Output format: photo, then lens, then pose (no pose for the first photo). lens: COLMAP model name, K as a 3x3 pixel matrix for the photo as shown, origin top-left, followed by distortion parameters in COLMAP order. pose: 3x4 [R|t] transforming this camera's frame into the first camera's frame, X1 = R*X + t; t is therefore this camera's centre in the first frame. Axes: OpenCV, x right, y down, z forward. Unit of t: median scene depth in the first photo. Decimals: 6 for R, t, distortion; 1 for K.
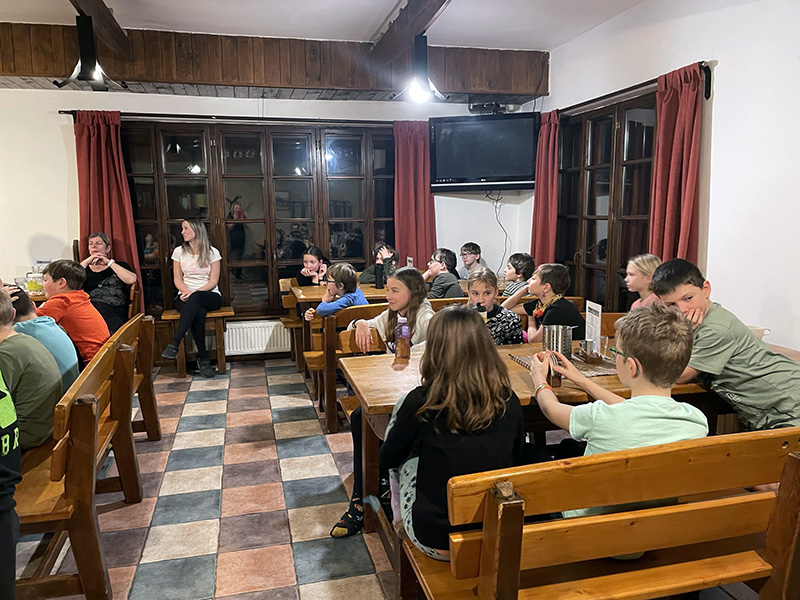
lens RADIAL K [[607.1, 0, 401.2], [0, 607.1, 301.9], [0, 0, 1]] dist [-0.034816, -0.028624]
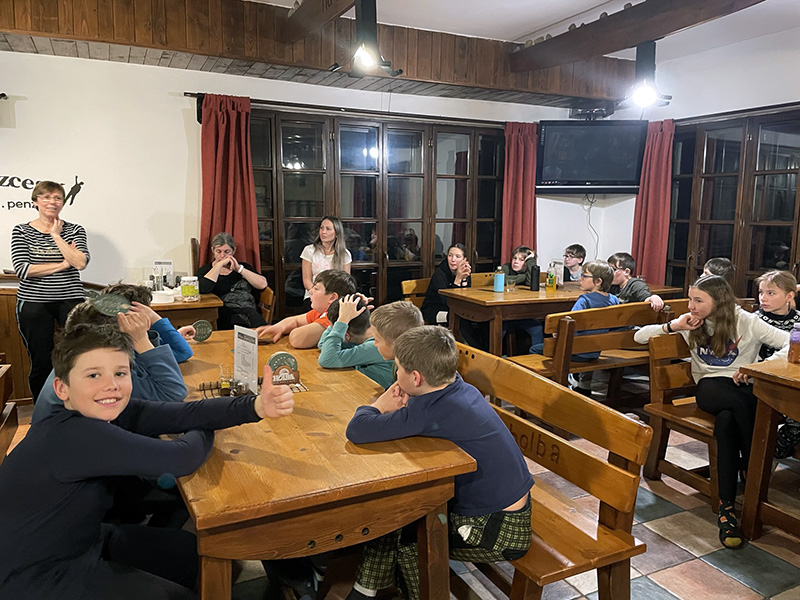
lens RADIAL K [[607.1, 0, 397.7], [0, 607.1, 299.6], [0, 0, 1]] dist [-0.034816, -0.028624]
pose [[0.983946, -0.007909, 0.178288, -0.397862], [0.006110, 0.999925, 0.010634, -0.019537], [-0.178359, -0.009374, 0.983921, 0.056486]]
